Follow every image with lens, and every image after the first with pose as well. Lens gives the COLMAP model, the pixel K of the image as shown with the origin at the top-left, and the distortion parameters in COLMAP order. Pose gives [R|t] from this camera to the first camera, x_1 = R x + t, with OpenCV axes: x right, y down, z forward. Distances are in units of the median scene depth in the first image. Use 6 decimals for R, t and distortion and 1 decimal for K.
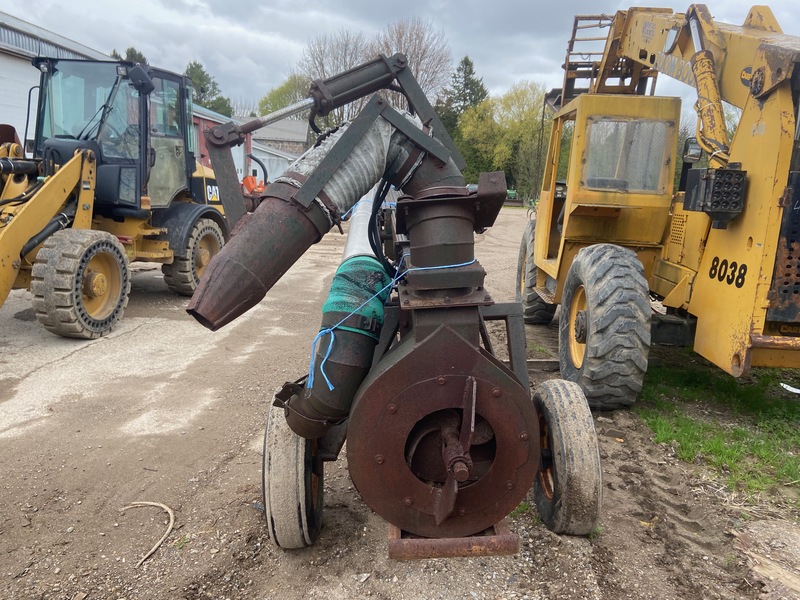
lens RADIAL K [[606.5, 0, 391.7], [0, 606.5, 299.0], [0, 0, 1]] dist [0.124166, -0.160559]
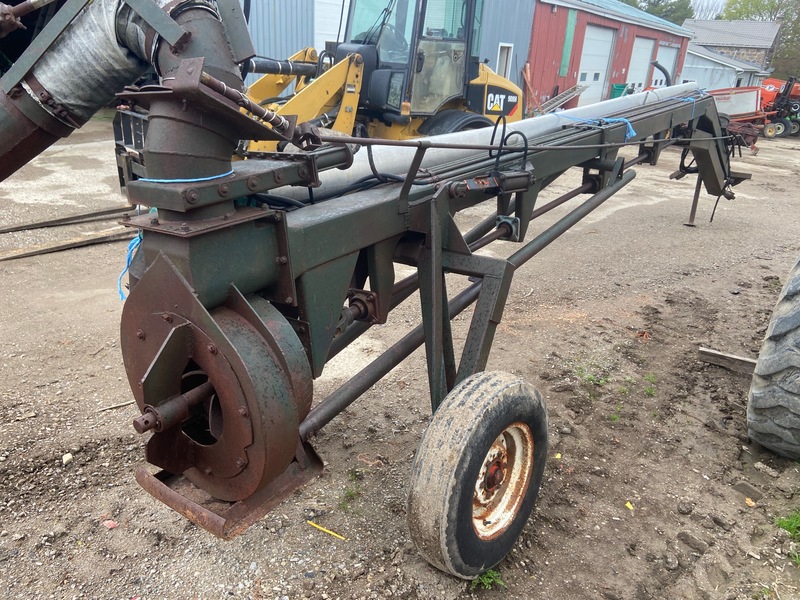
lens RADIAL K [[606.5, 0, 391.7], [0, 606.5, 299.0], [0, 0, 1]] dist [0.124166, -0.160559]
pose [[0.786070, 0.229483, -0.573961, 0.240975], [-0.152185, 0.971800, 0.180123, -0.027304], [0.599110, -0.054241, 0.798827, 0.149715]]
